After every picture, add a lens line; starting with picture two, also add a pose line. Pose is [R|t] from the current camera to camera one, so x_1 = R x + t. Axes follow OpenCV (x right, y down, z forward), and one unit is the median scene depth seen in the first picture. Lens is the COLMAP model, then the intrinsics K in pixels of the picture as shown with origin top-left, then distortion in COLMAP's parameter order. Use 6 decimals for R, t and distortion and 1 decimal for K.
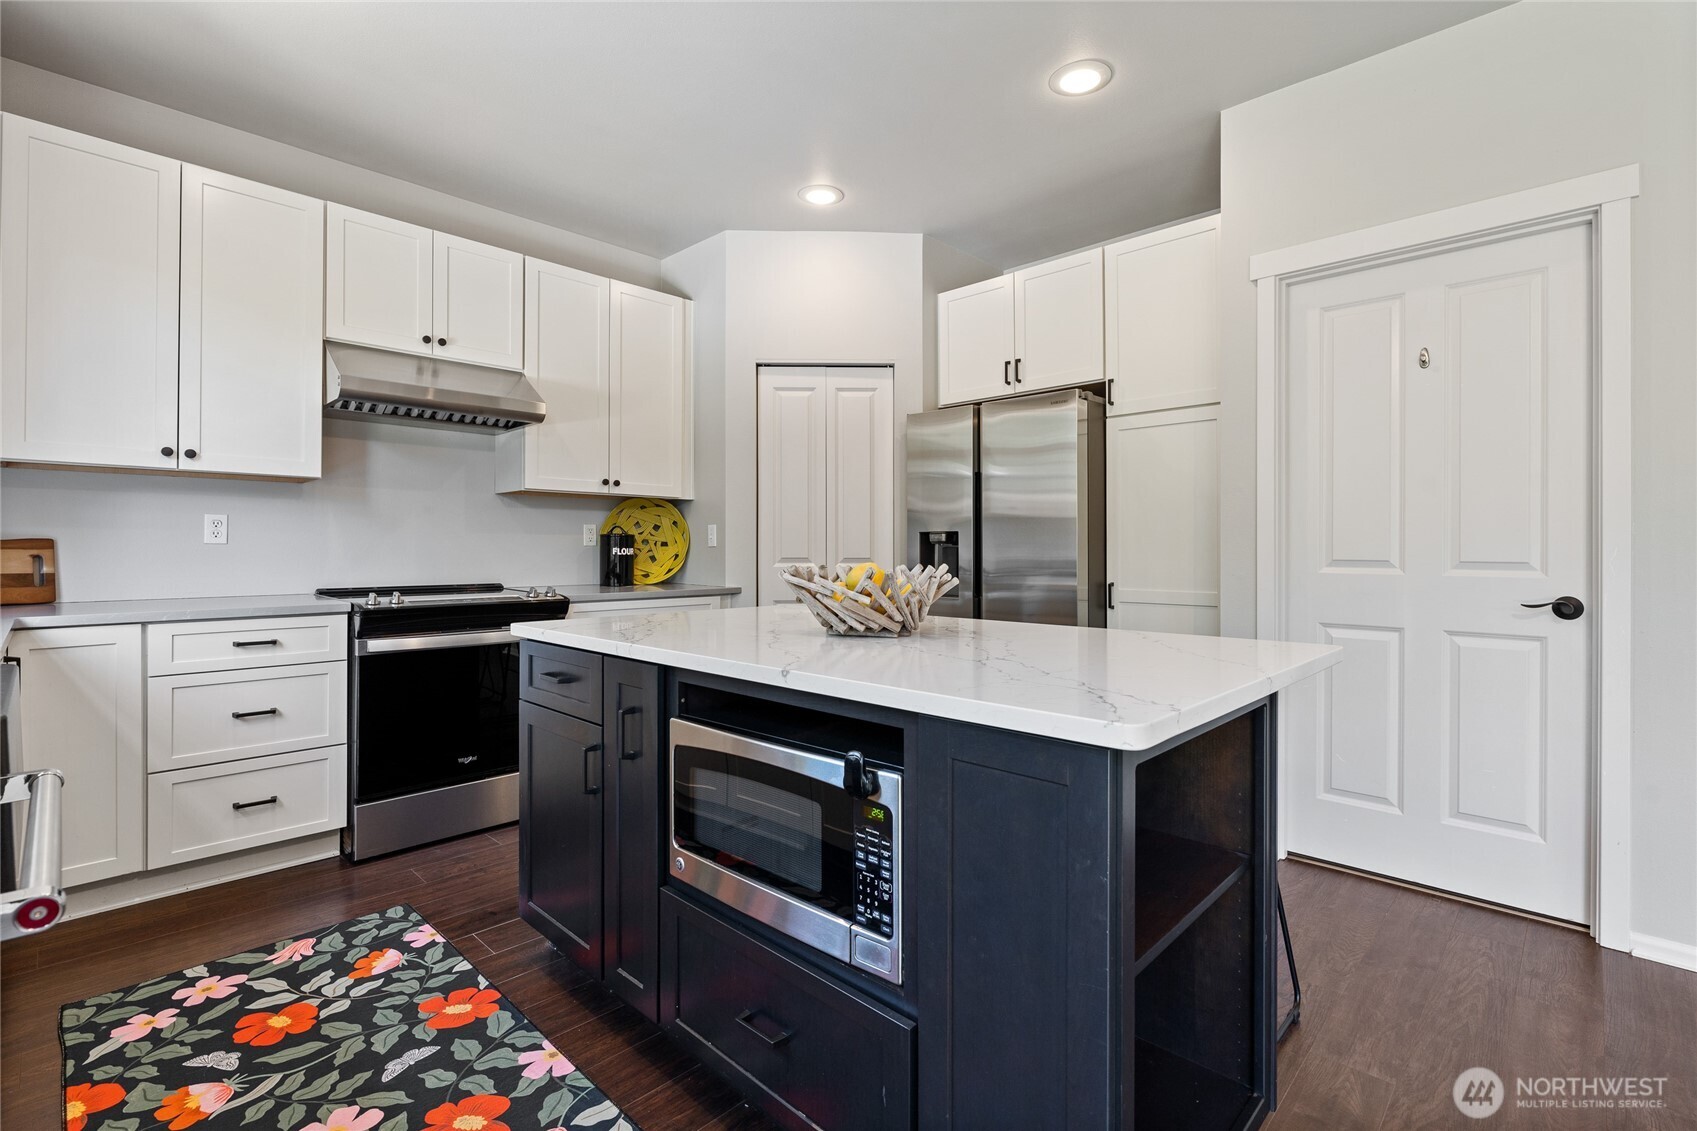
lens RADIAL K [[780.3, 0, 853.5], [0, 780.3, 546.6], [0, 0, 1]] dist [-0.002311, 0.000402]
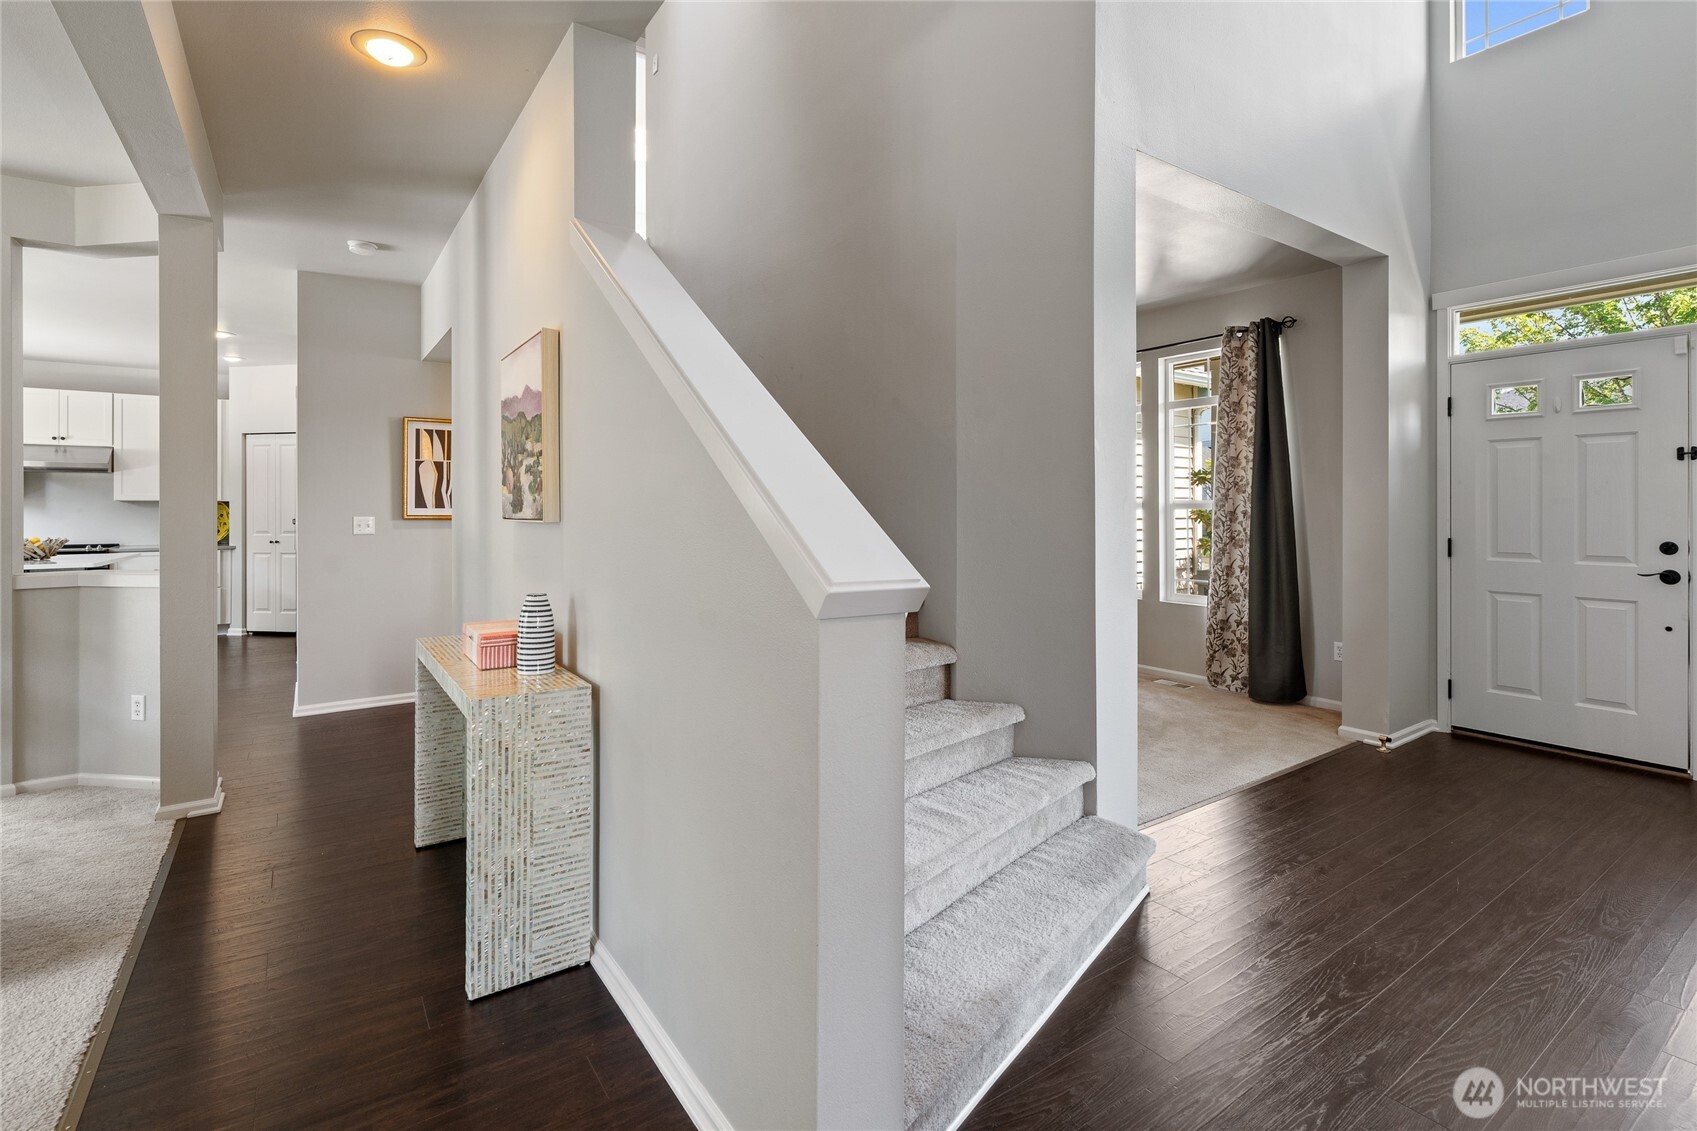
lens RADIAL K [[782.1, 0, 852.0], [0, 782.1, 508.8], [0, 0, 1]] dist [-0.000276, 0.000204]
pose [[0.982475, -0.004035, -0.186348, 2.121212], [0.003602, 0.999990, -0.002659, -0.038369], [0.186357, 0.001941, 0.982480, -0.807937]]
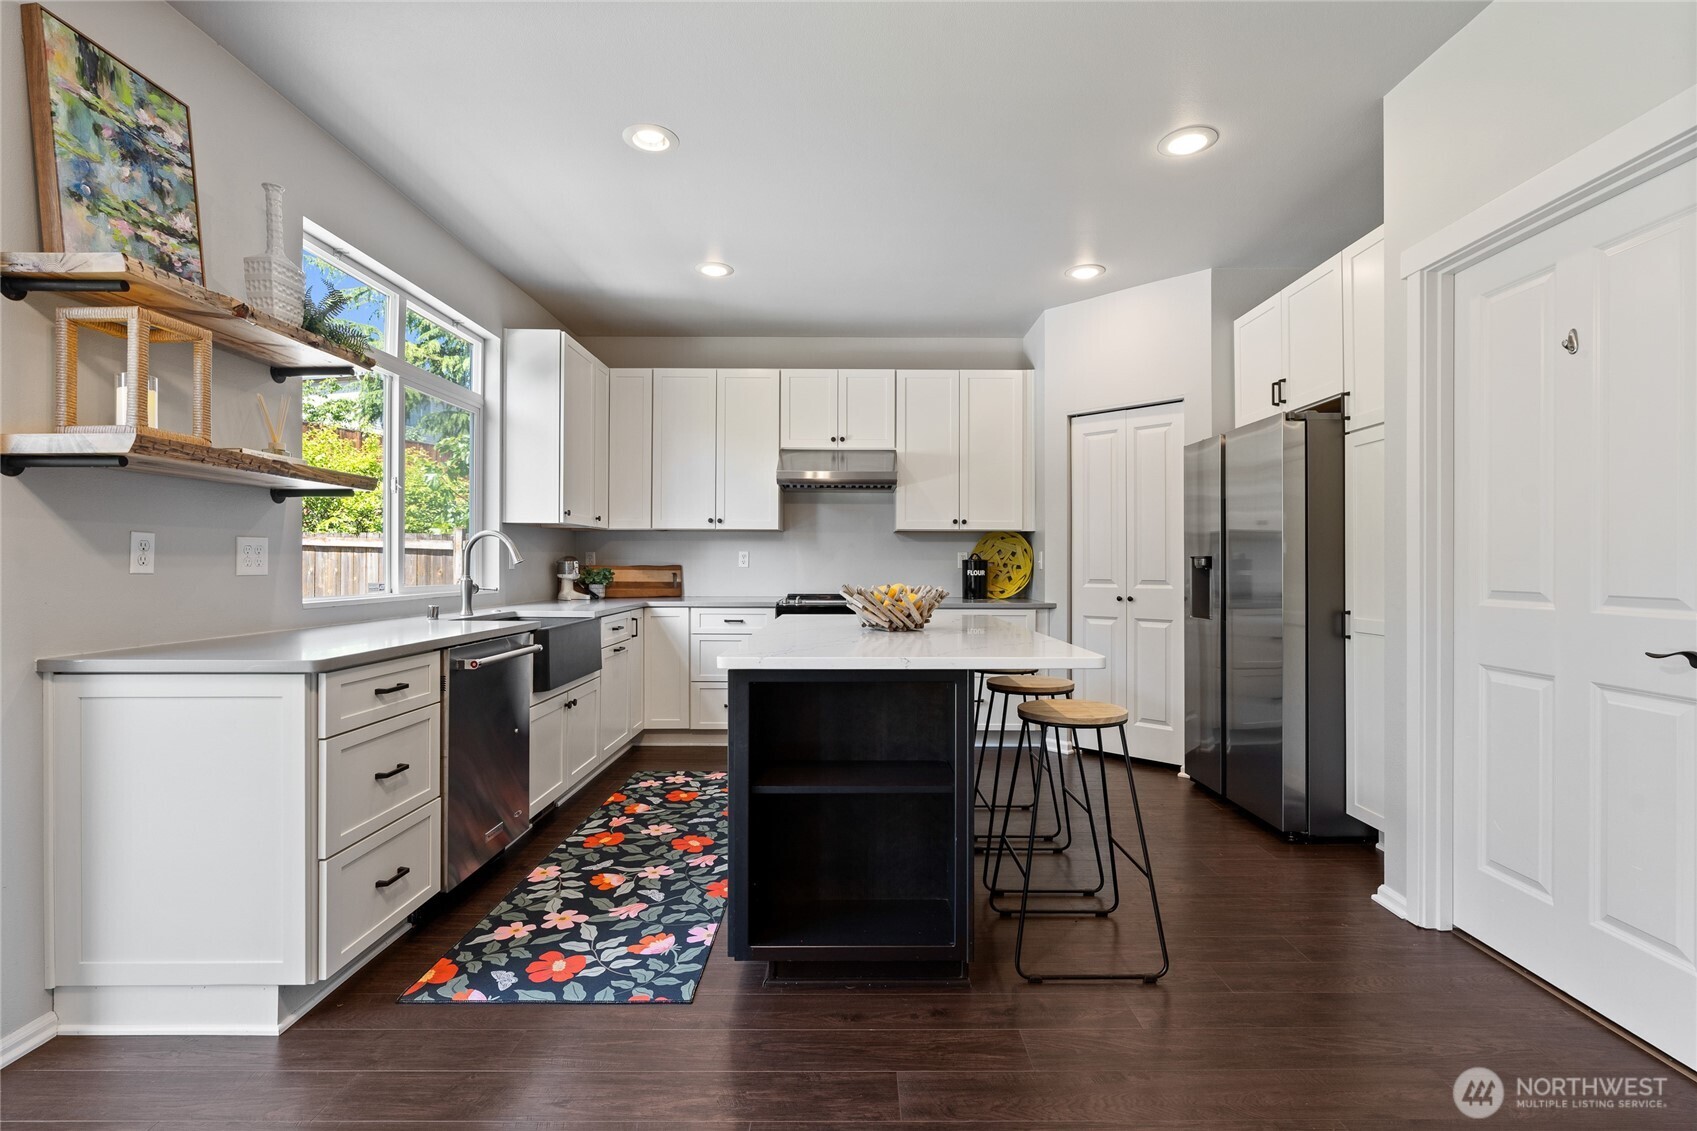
lens RADIAL K [[776.5, 0, 848.5], [0, 776.5, 565.5], [0, 0, 1]] dist [-0.001979, -0.000062]
pose [[0.690576, 0.000791, -0.723260, 0.594047], [-0.000162, 1.000000, 0.000939, -0.008845], [0.723260, -0.000531, 0.690576, -0.070636]]
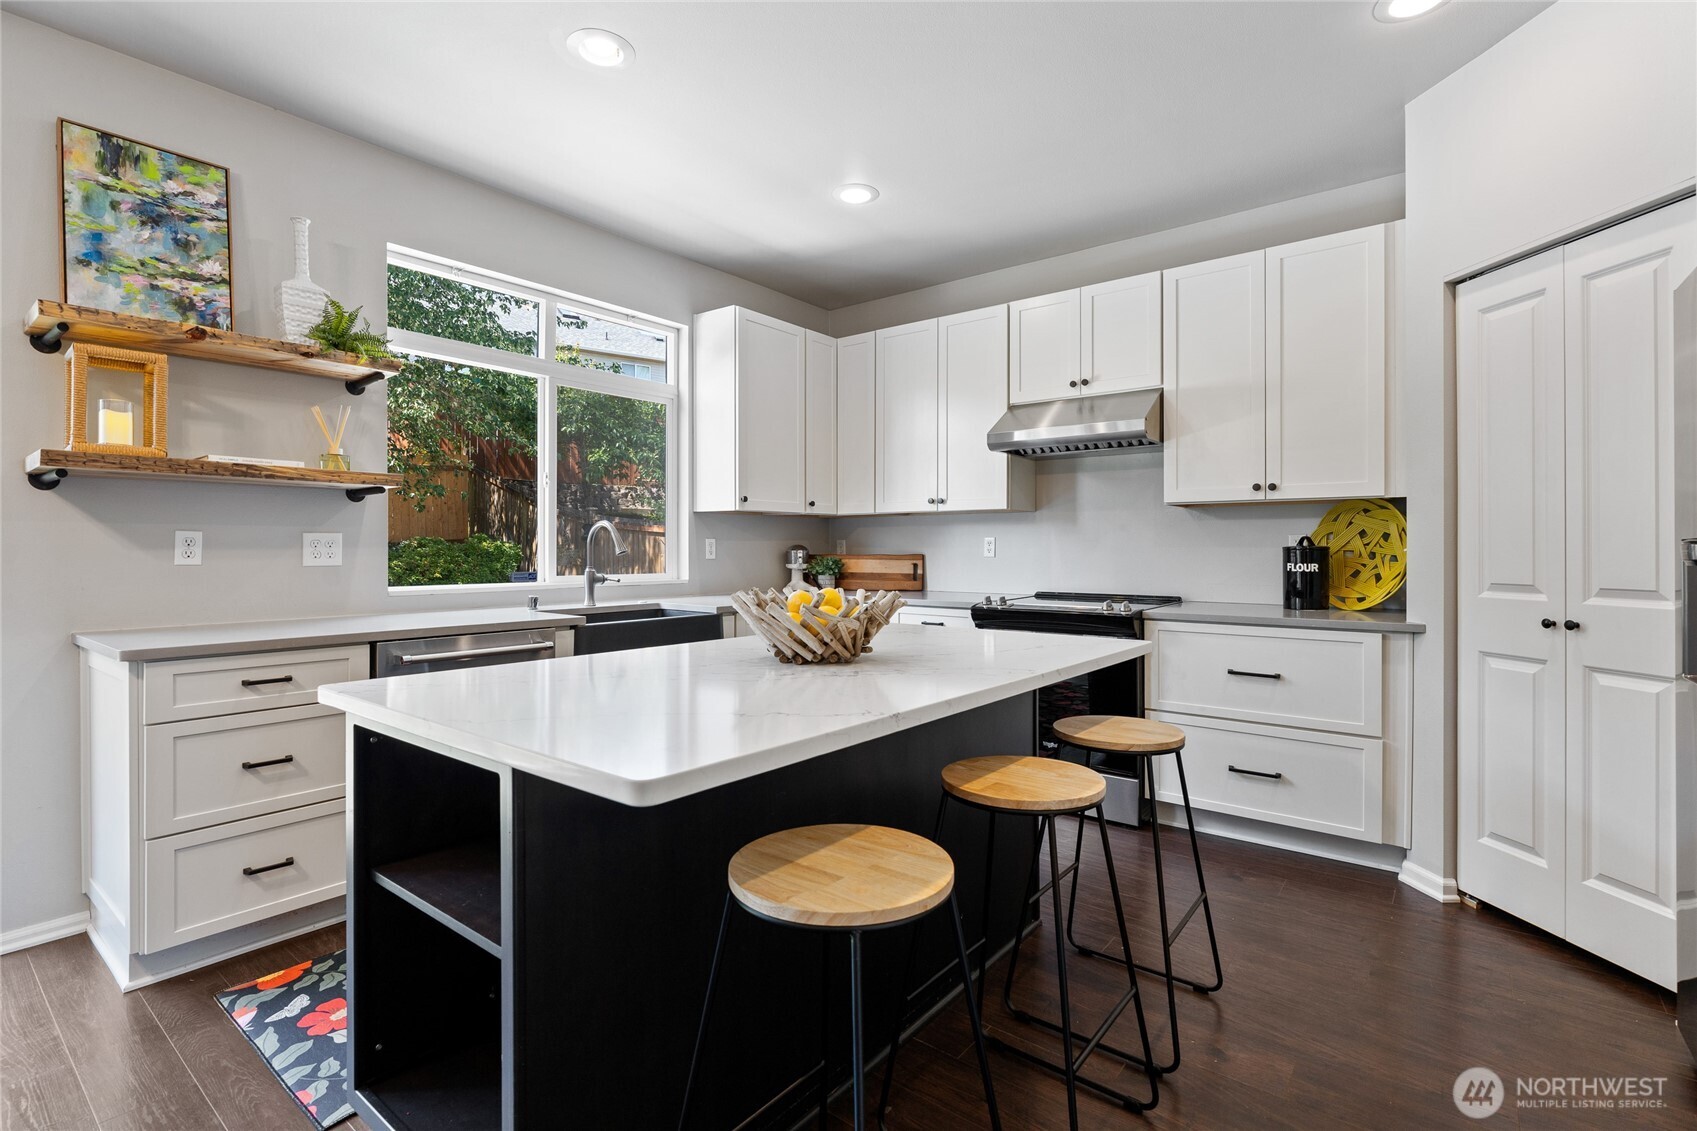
lens RADIAL K [[781.5, 0, 844.1], [0, 781.5, 552.0], [0, 0, 1]] dist [-0.002308, -0.000322]
pose [[0.093340, 0.001927, -0.995632, 0.565818], [0.001532, 0.999997, 0.002079, -0.015119], [0.995633, -0.001720, 0.093337, 0.521337]]
